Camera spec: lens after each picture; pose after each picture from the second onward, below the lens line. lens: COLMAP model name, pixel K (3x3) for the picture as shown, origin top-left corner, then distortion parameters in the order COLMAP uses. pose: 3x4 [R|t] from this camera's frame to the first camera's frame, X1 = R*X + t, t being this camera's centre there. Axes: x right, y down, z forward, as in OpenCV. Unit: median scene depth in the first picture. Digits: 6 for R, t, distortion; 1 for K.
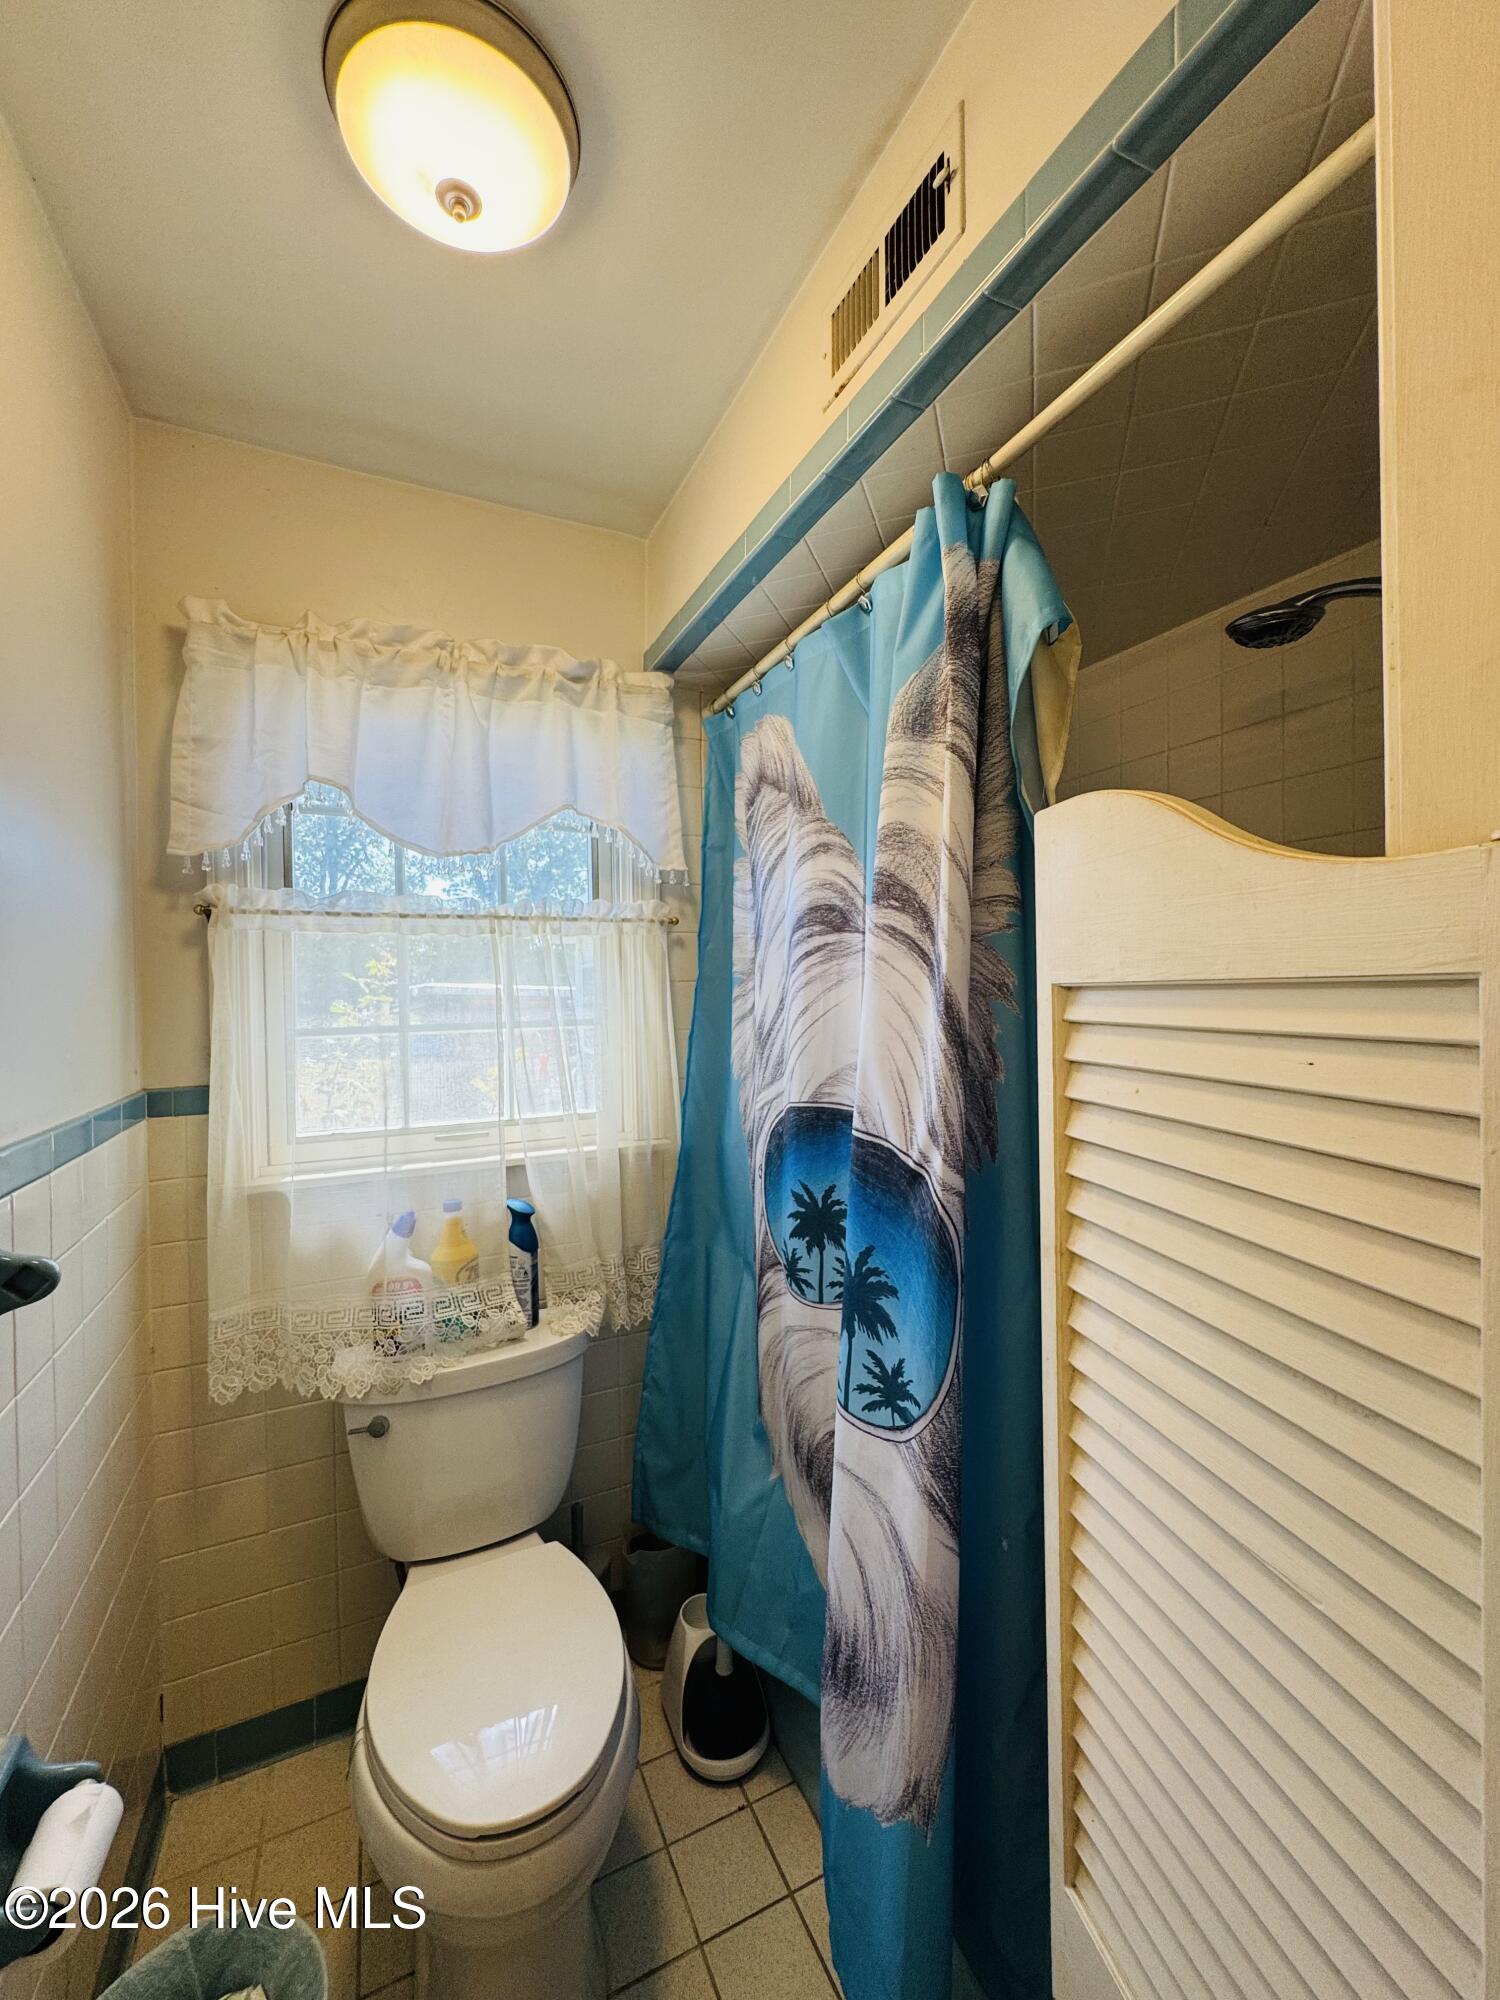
lens RADIAL K [[800.0, 0, 747.1], [0, 800.0, 1000.0], [0, 0, 1]] dist [-0.004471, 0.000561]
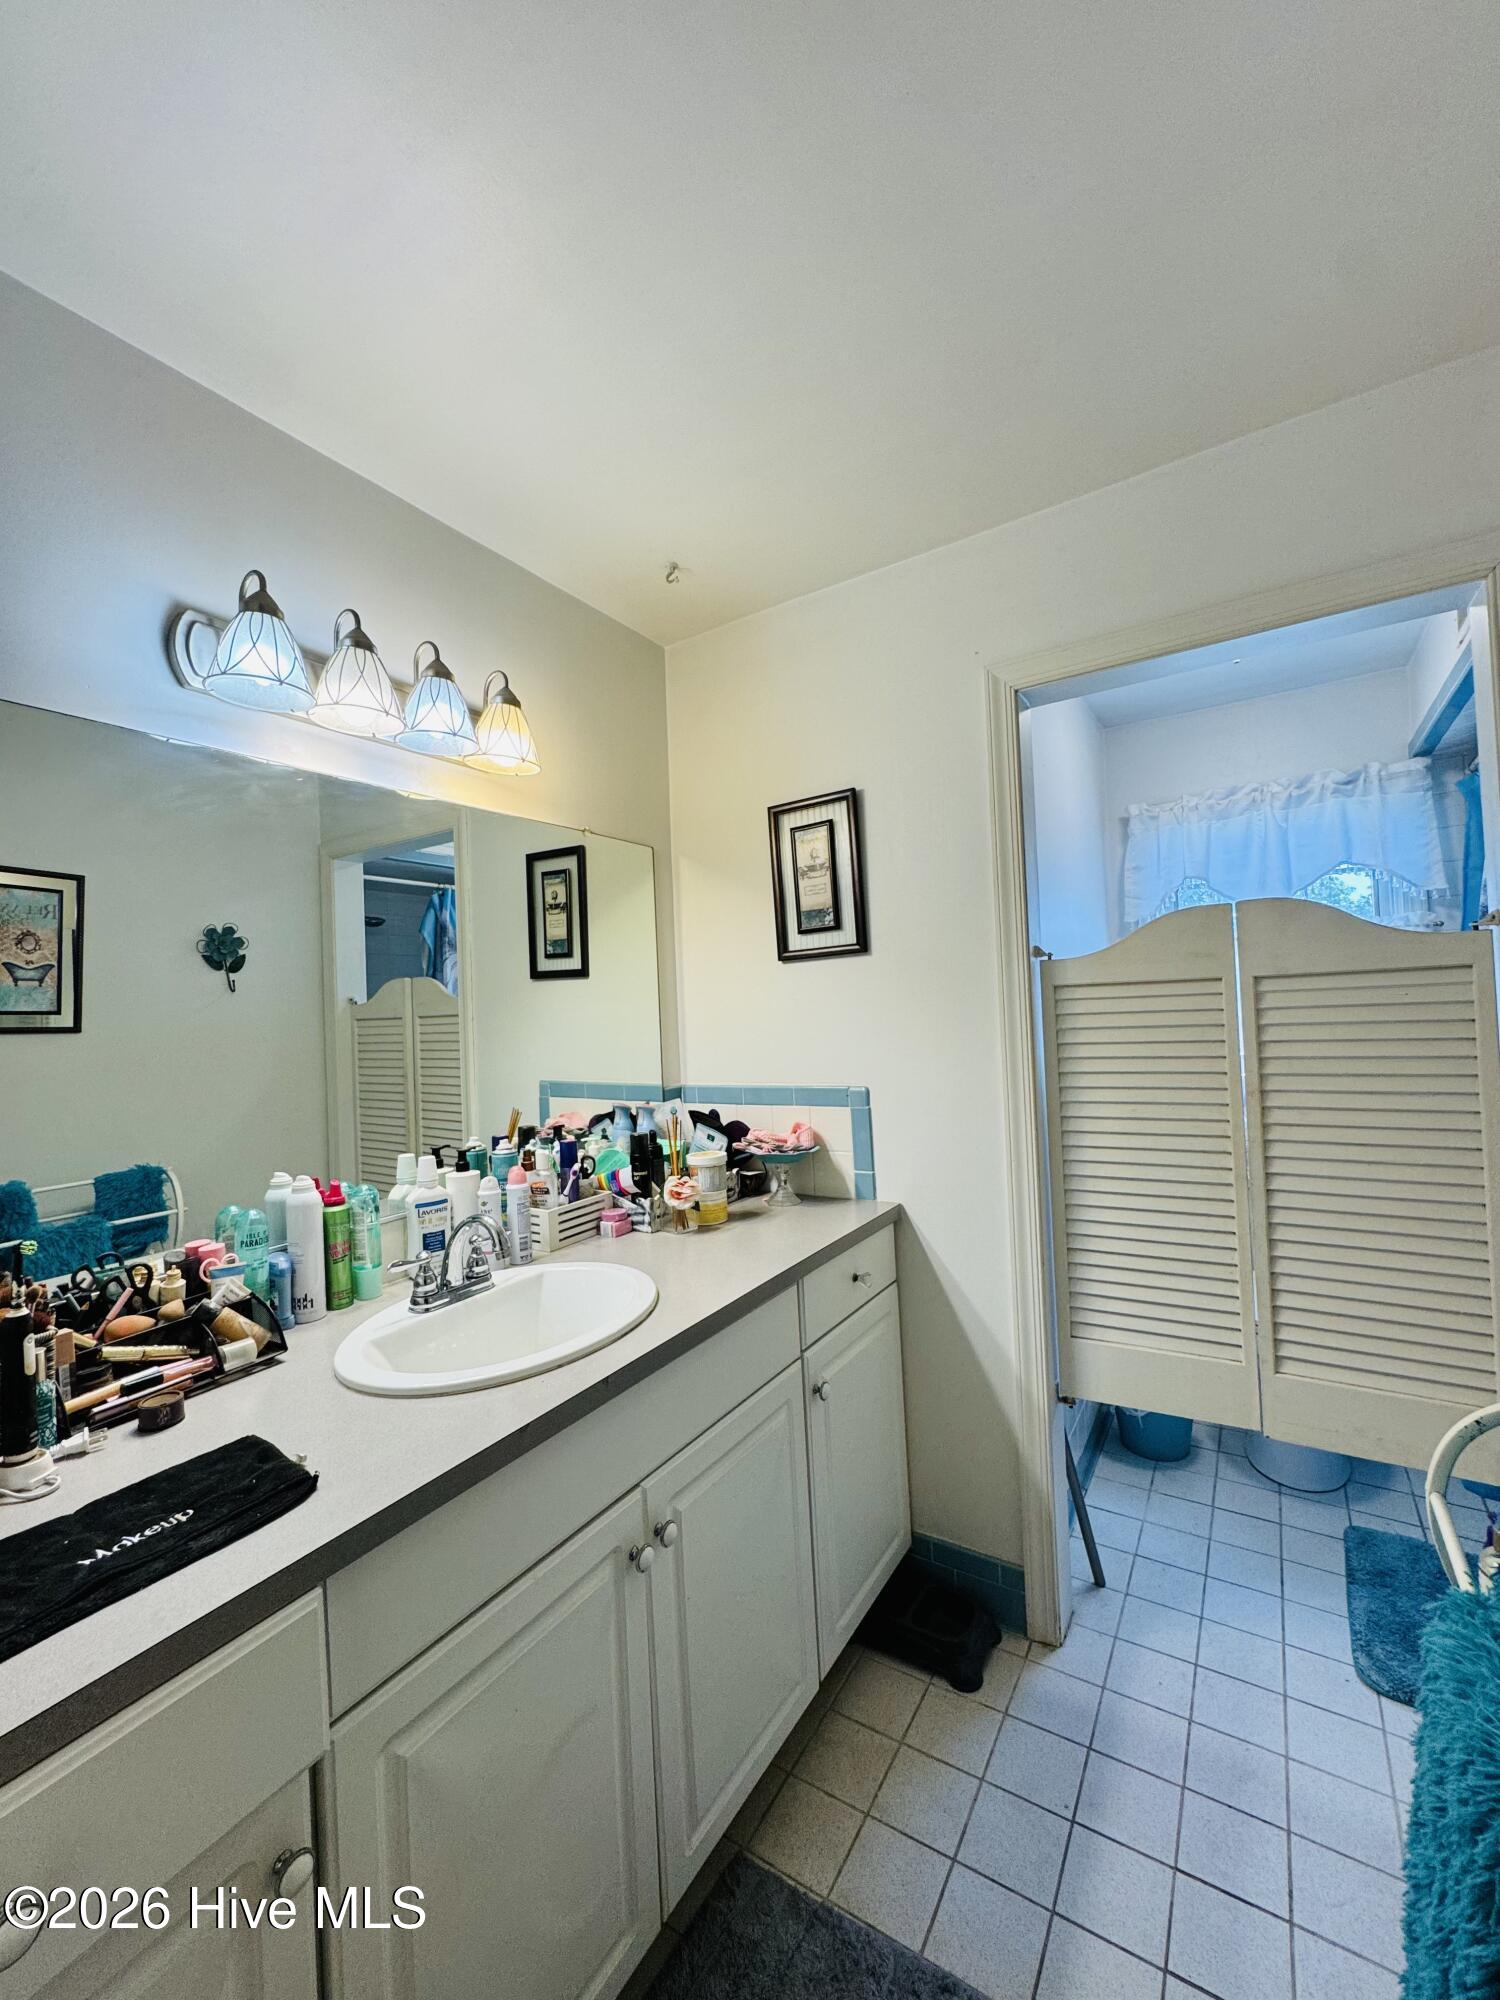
lens RADIAL K [[800.0, 0, 753.1], [0, 800.0, 997.7], [0, 0, 1]] dist [-0.004471, 0.000561]
pose [[0.507444, -0.018375, -0.861489, 0.580478], [0.025181, 0.999662, -0.006490, 0.014680], [0.861317, -0.018400, 0.507735, -0.897327]]
